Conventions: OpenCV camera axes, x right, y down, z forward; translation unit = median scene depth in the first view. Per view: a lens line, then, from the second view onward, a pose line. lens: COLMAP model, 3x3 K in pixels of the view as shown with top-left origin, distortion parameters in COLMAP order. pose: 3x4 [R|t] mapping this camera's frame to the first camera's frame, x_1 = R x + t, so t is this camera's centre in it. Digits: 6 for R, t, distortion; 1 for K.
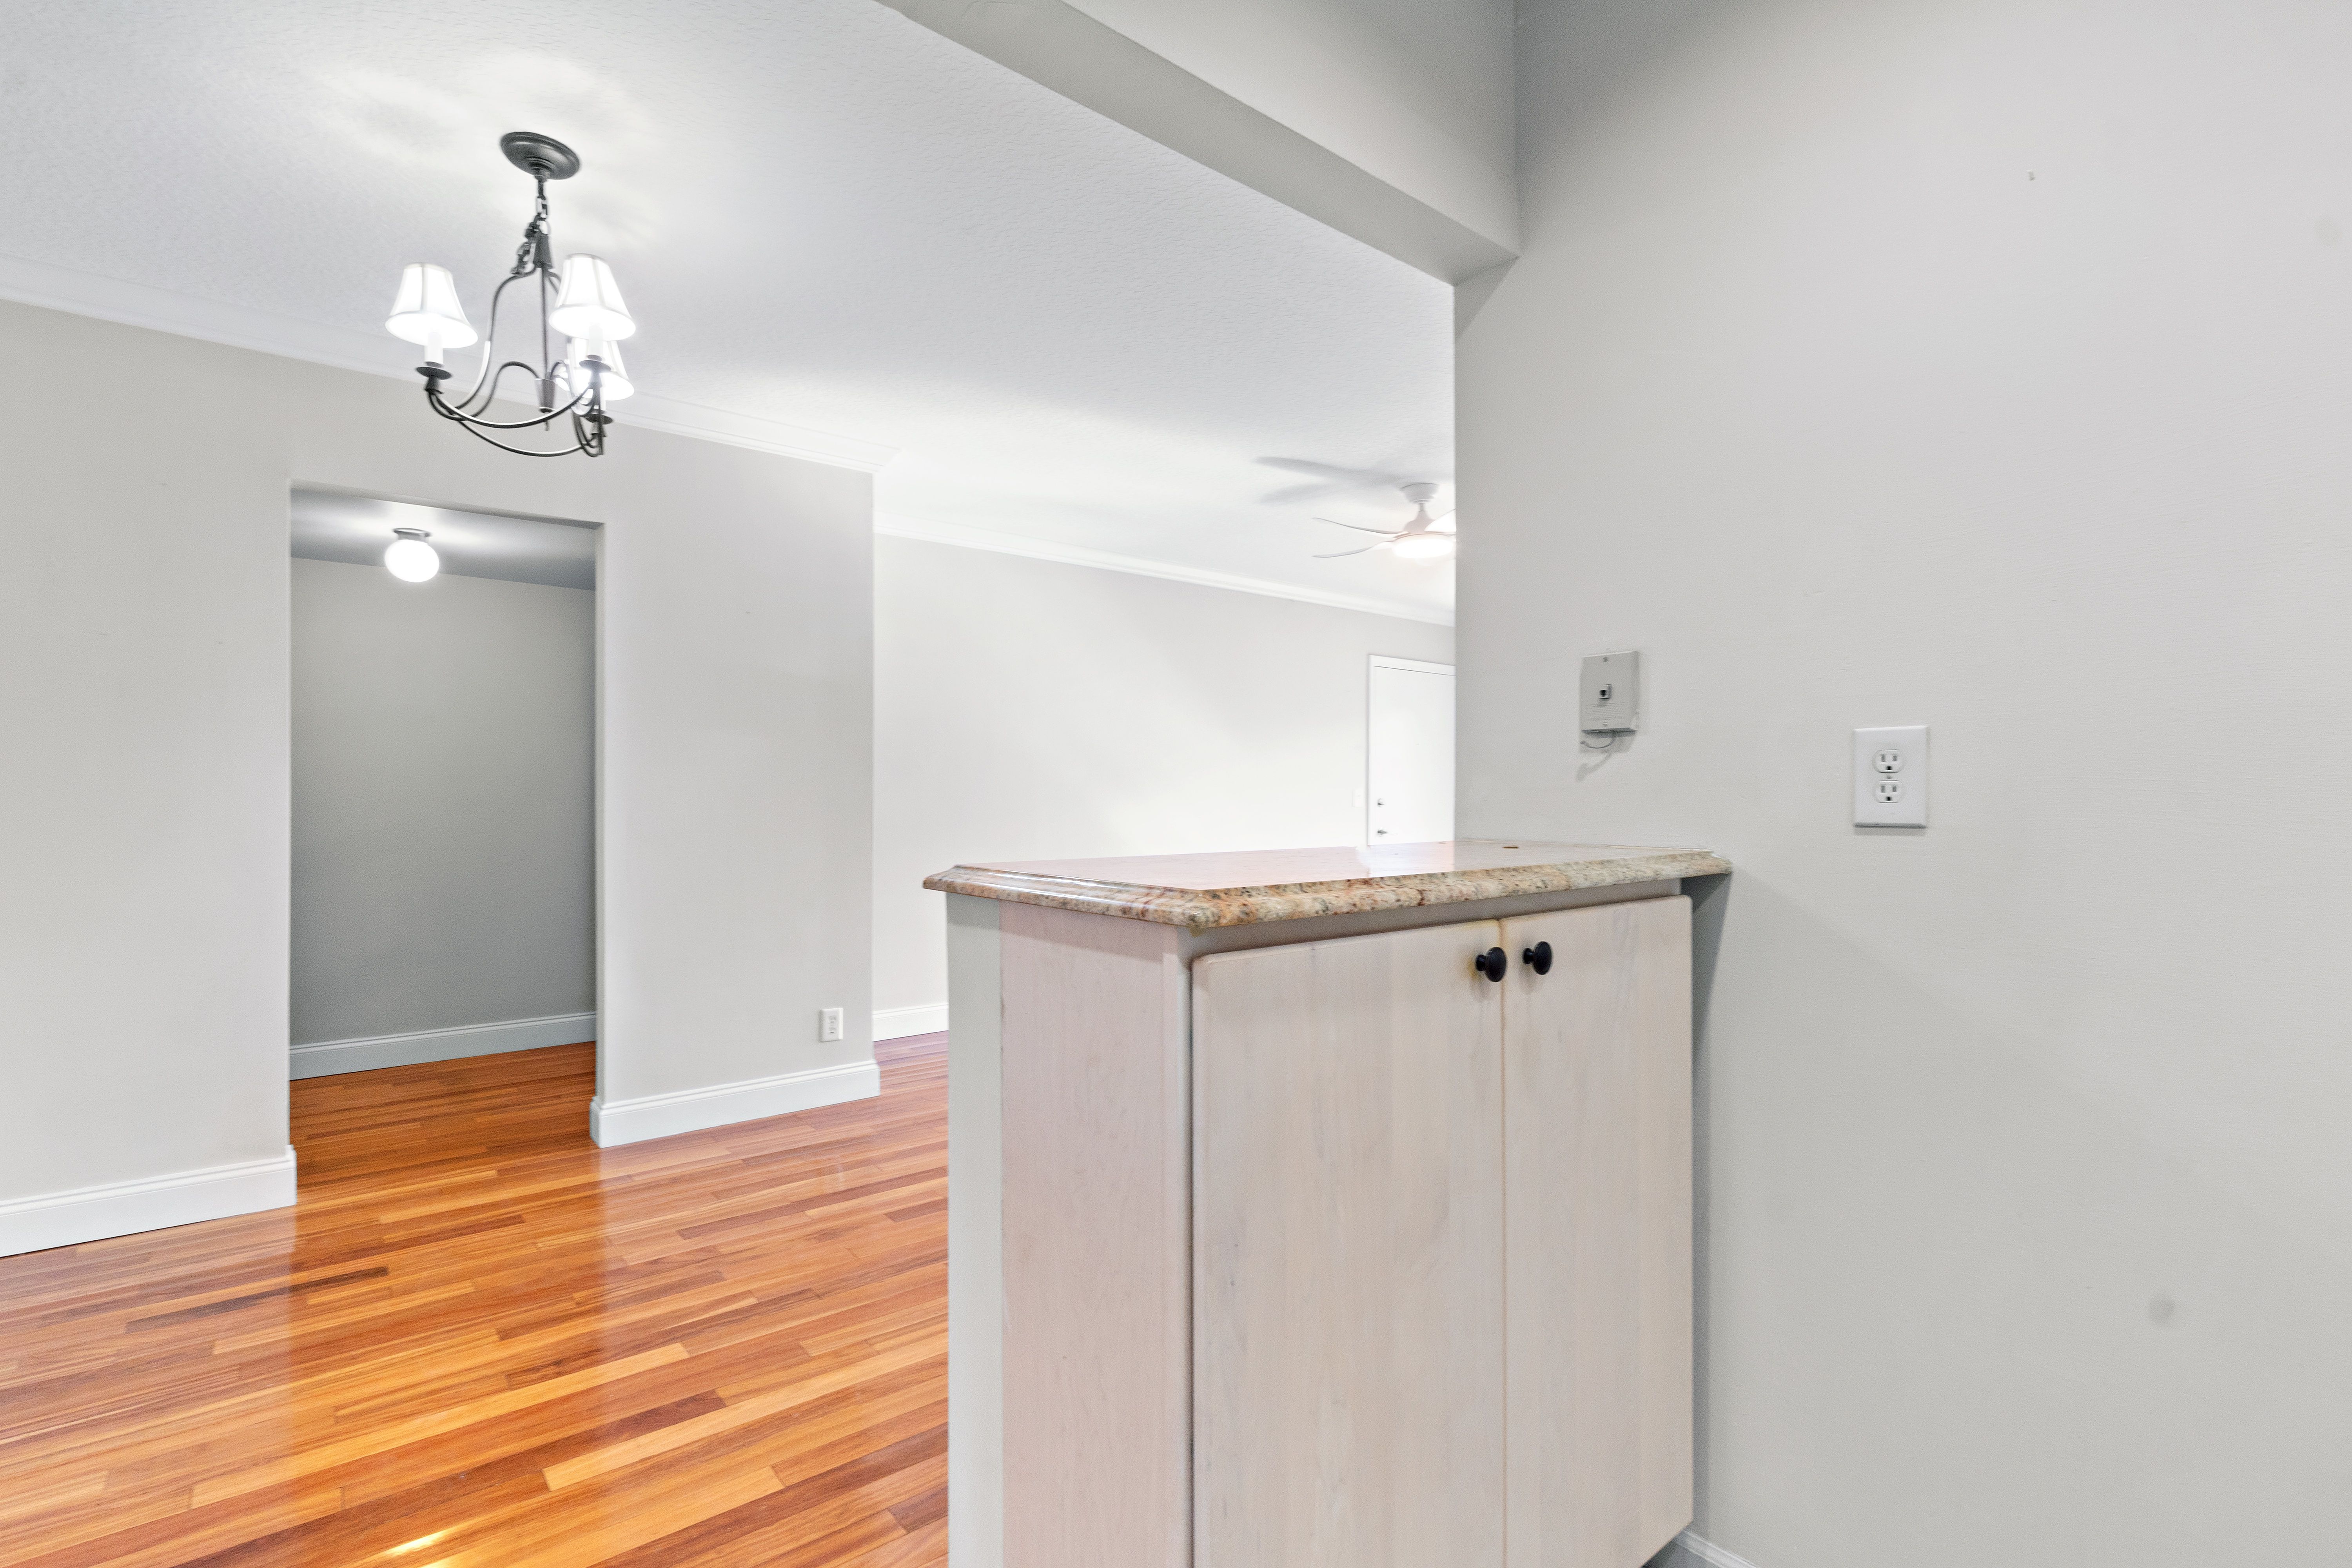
lens RADIAL K [[1080.1, 0, 1160.2], [0, 1080.1, 798.4], [0, 0, 1]] dist [-0.000163, -0.000784]
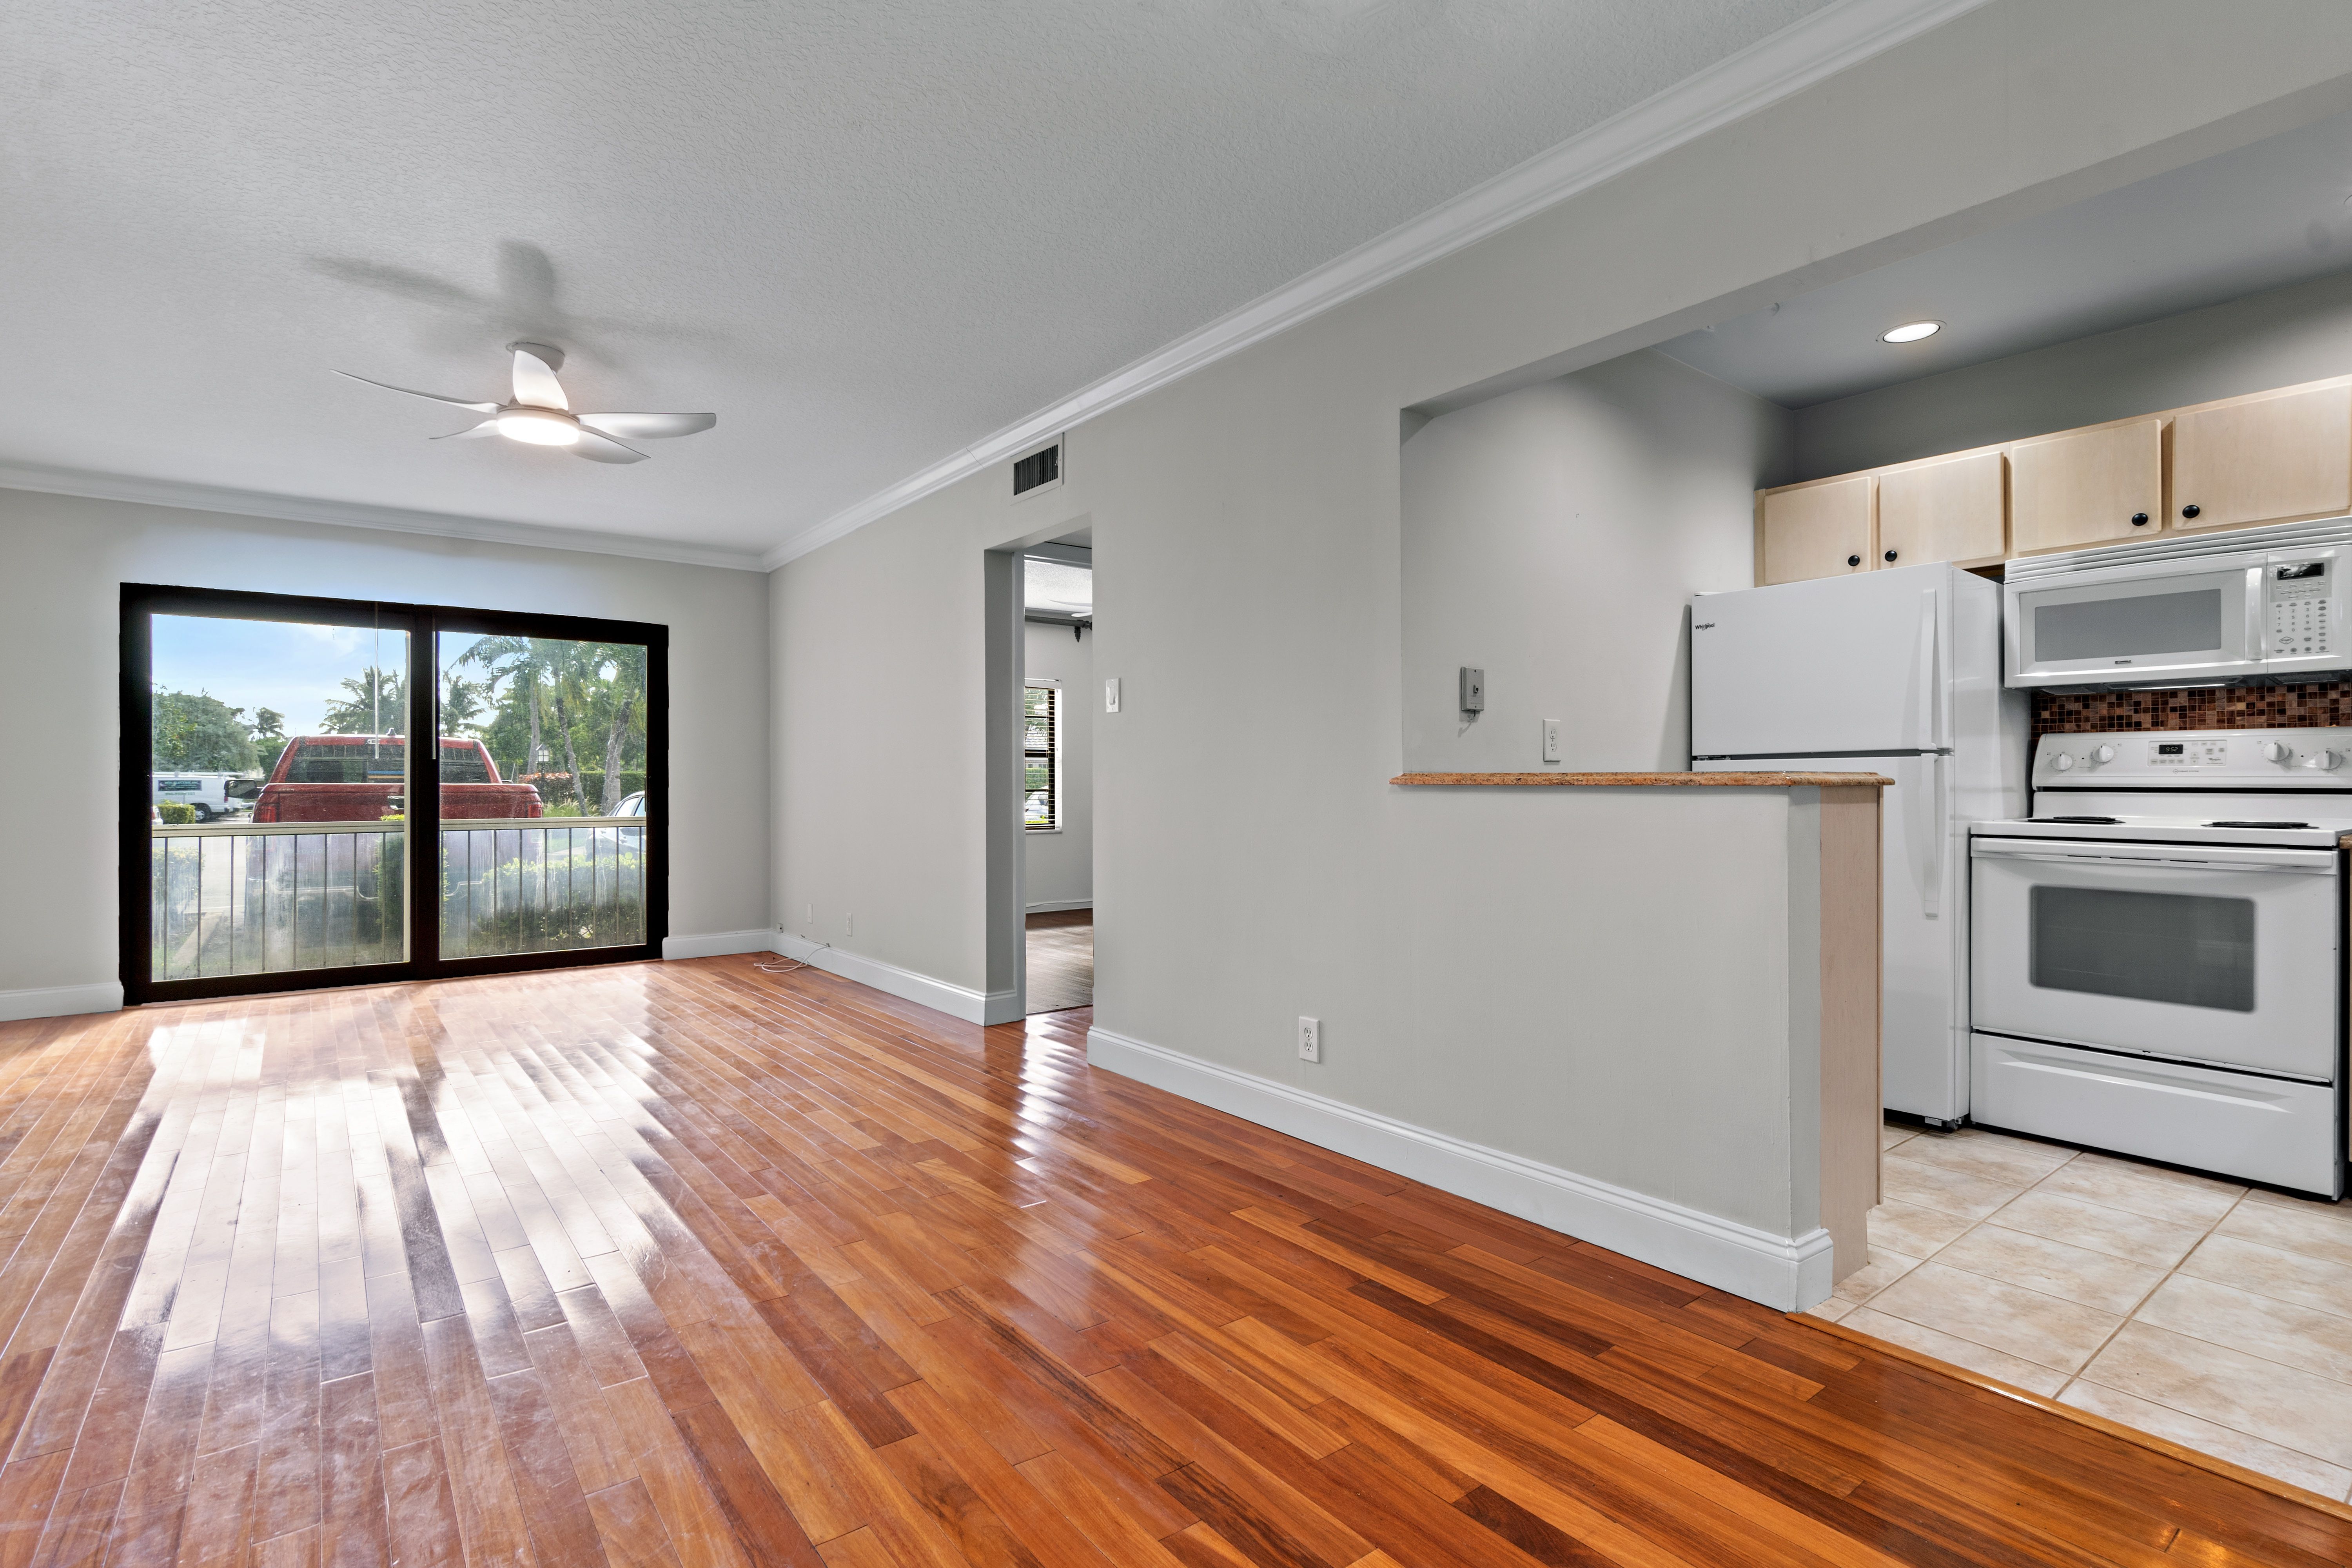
lens RADIAL K [[1113.7, 0, 1169.9], [0, 1113.7, 779.8], [0, 0, 1]] dist [-0.001381, 0.000311]
pose [[0.028284, 0.004387, 0.999590, -0.926937], [0.003239, 0.999985, -0.004480, 0.038143], [-0.999595, 0.003365, 0.028269, 0.911717]]
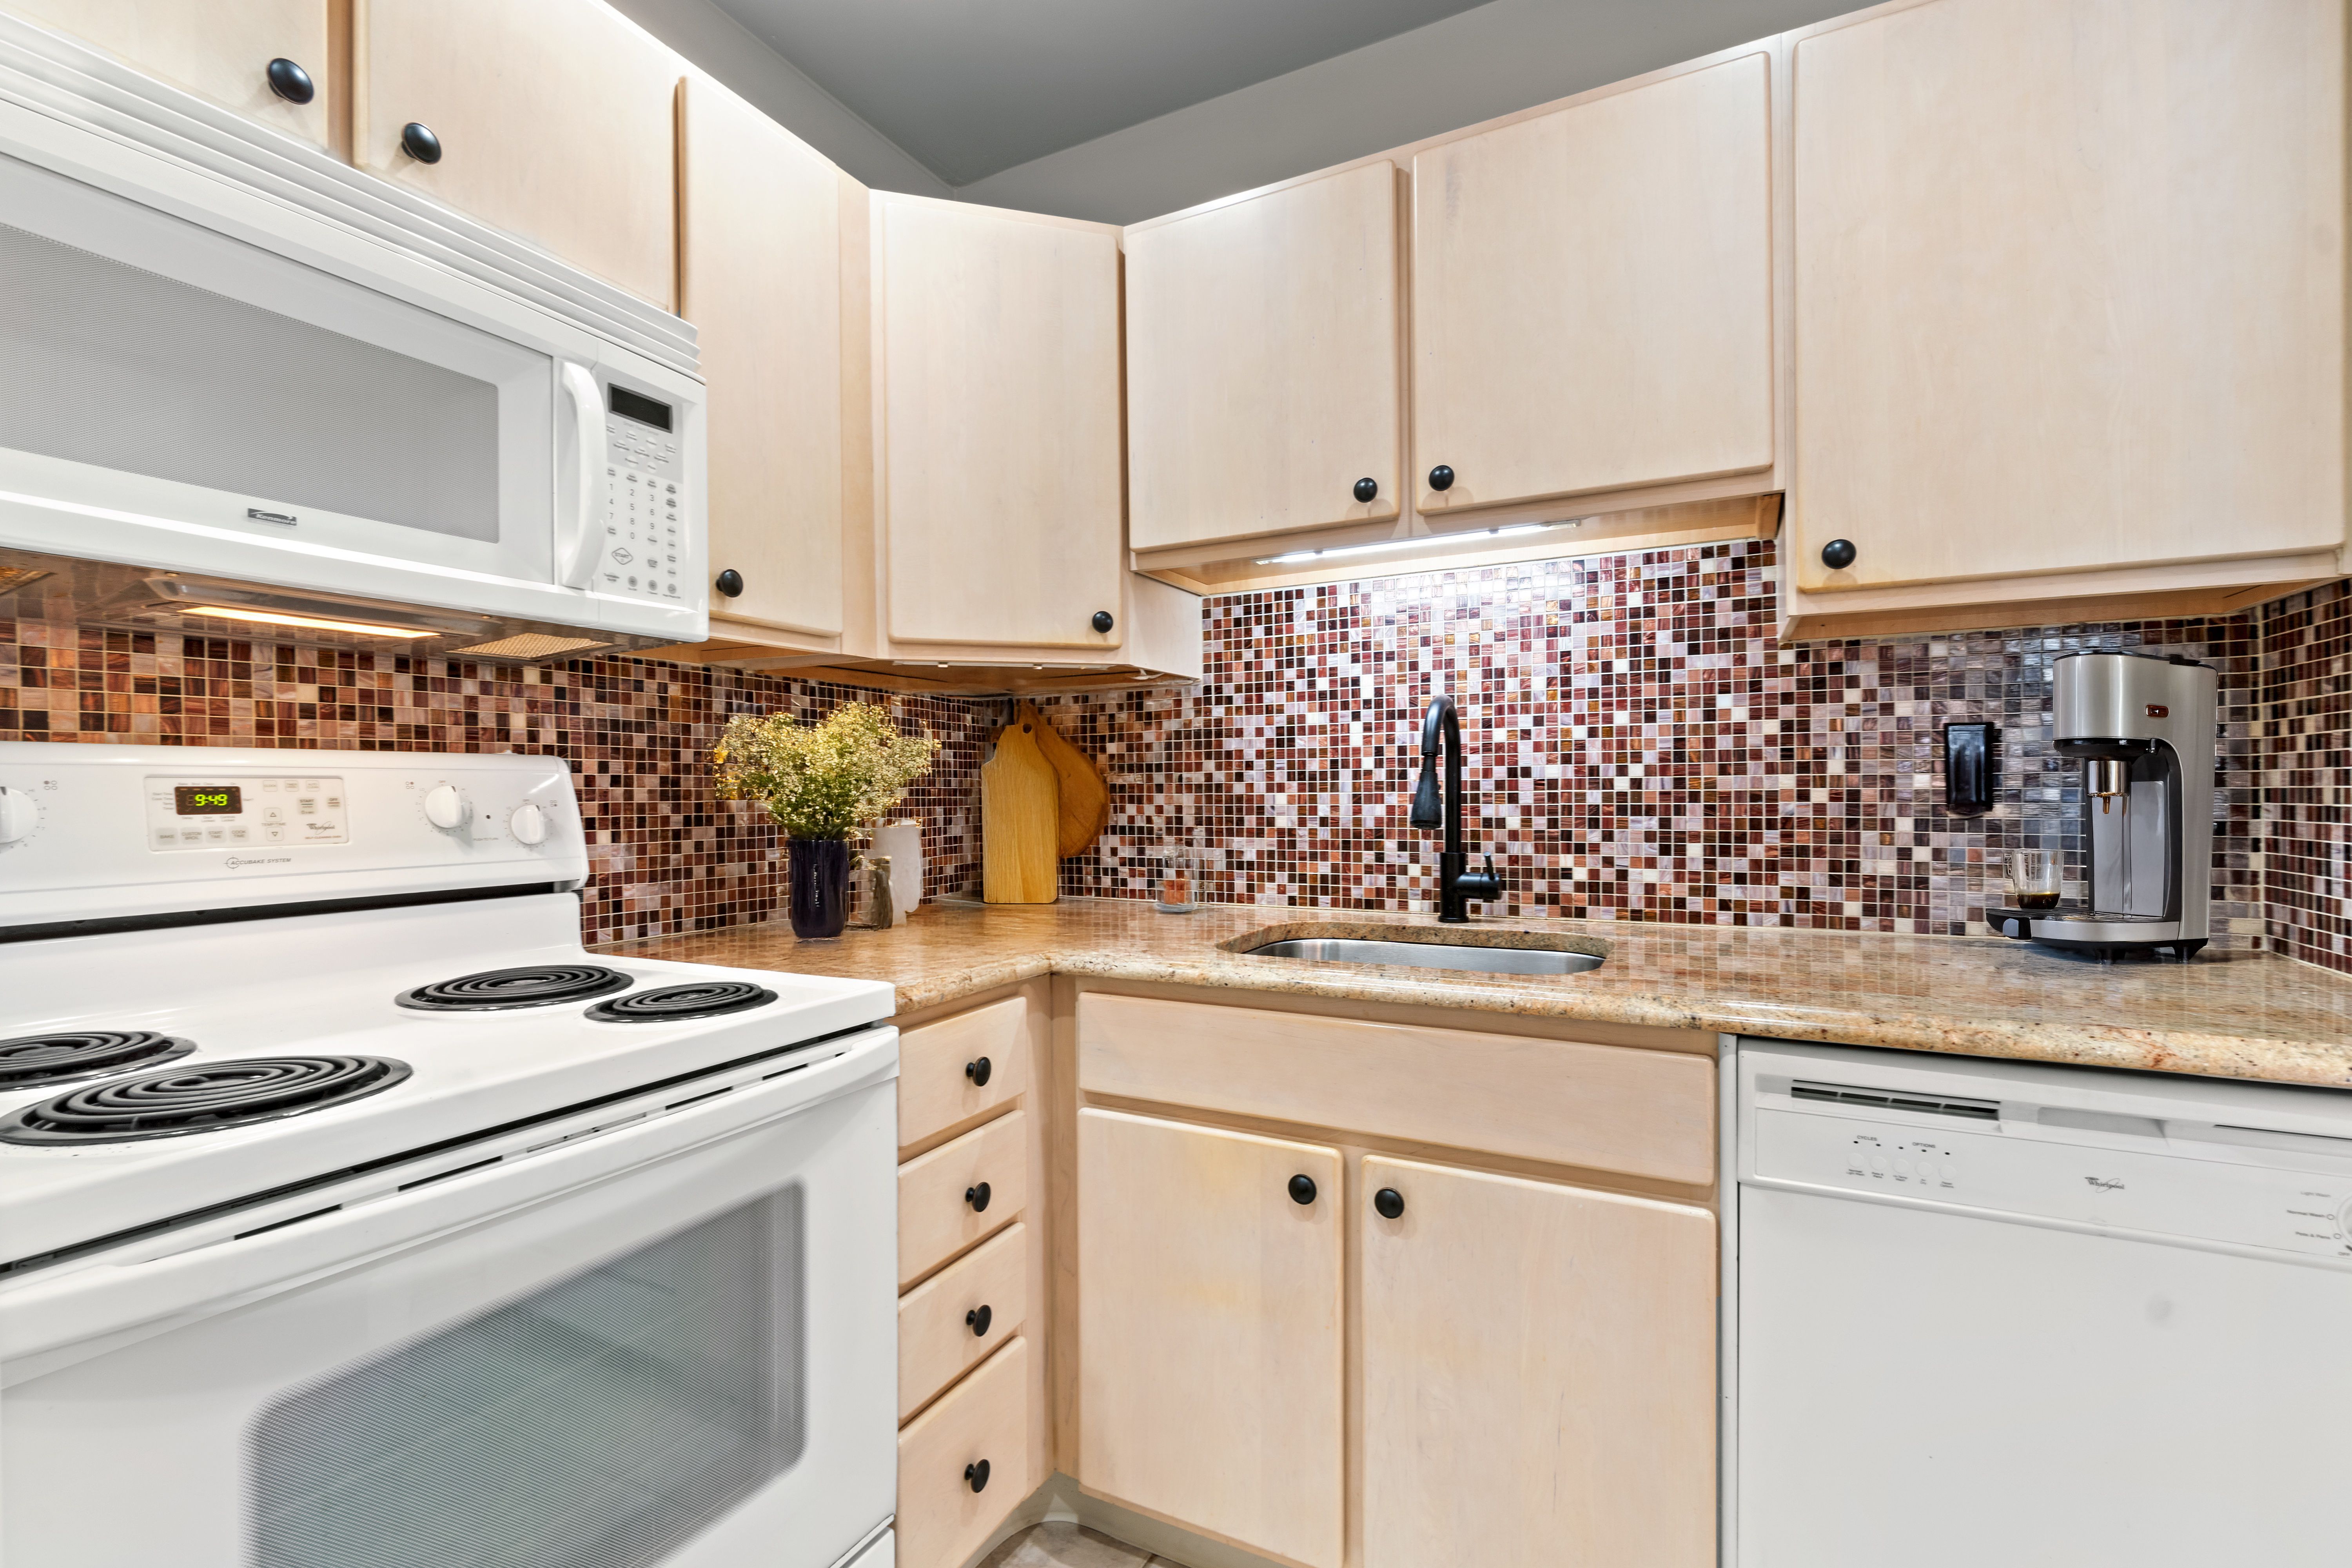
lens RADIAL K [[1080.1, 0, 1155.2], [0, 1080.1, 797.1], [0, 0, 1]] dist [-0.000163, -0.000784]
pose [[-0.918680, 0.017700, -0.394606, 0.188051], [0.011689, 0.999776, 0.017632, -0.003031], [0.394830, 0.011586, -0.918681, 0.353124]]
